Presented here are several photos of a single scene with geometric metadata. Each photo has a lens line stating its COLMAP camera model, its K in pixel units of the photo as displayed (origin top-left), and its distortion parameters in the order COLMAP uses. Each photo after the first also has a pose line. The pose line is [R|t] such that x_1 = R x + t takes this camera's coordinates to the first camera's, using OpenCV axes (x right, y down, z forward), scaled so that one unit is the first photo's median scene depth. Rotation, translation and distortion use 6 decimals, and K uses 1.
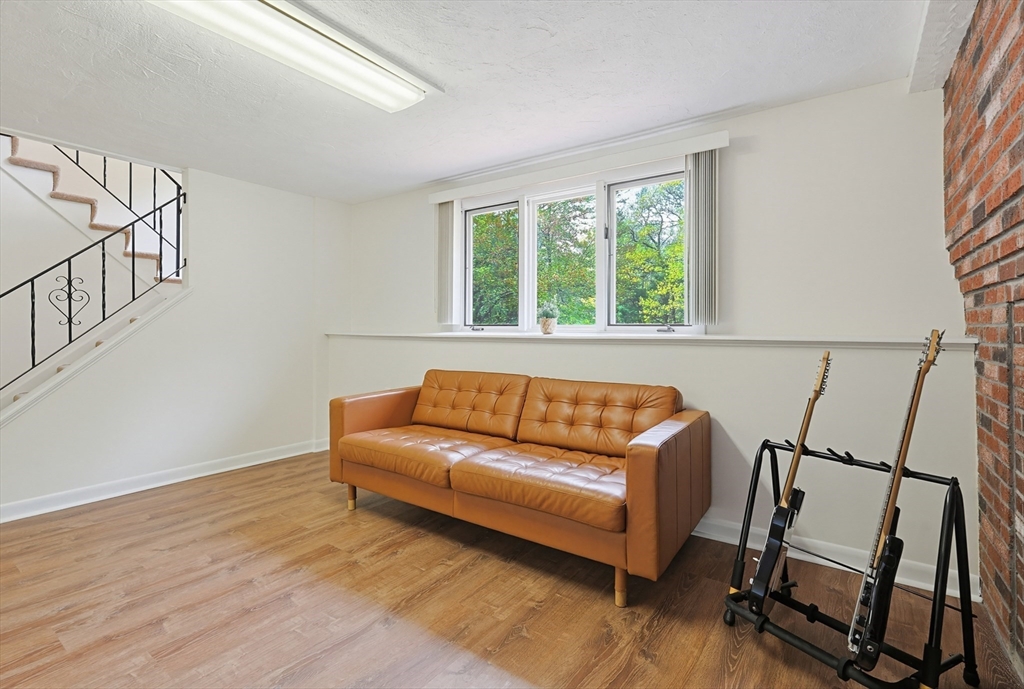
lens RADIAL K [[474.0, 0, 526.7], [0, 474.0, 323.3], [0, 0, 1]] dist [0.000762, -0.000559]
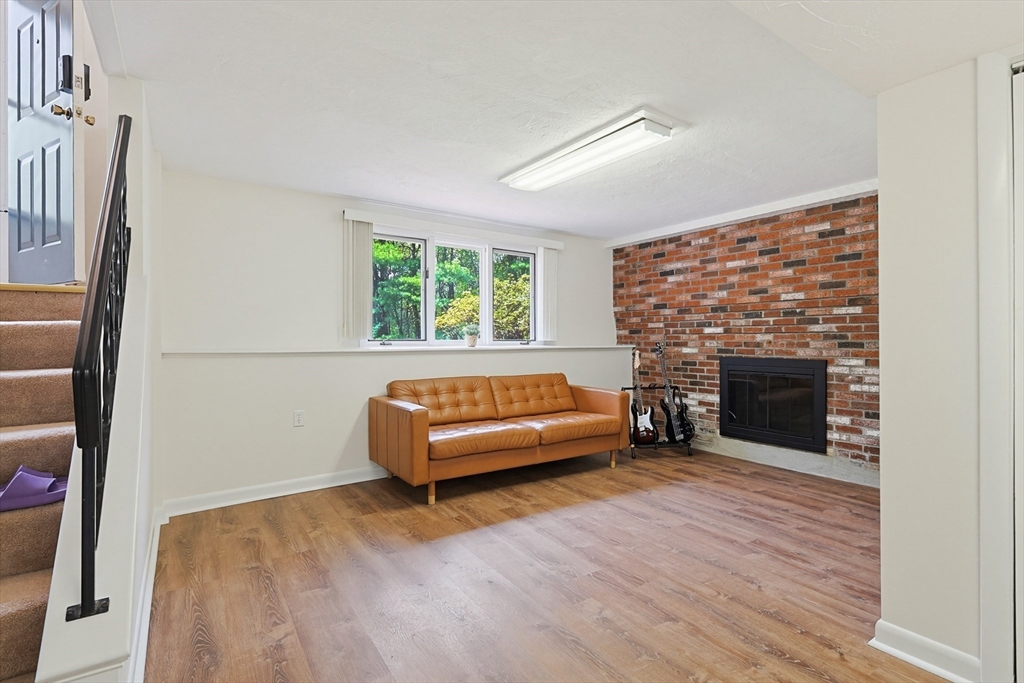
lens RADIAL K [[474.0, 0, 513.1], [0, 474.0, 341.4], [0, 0, 1]] dist [0.000762, -0.000559]
pose [[0.377658, -0.003611, 0.925938, -1.619963], [-0.008666, 0.999935, 0.007435, -0.006638], [-0.925905, -0.010832, 0.377602, 0.481532]]
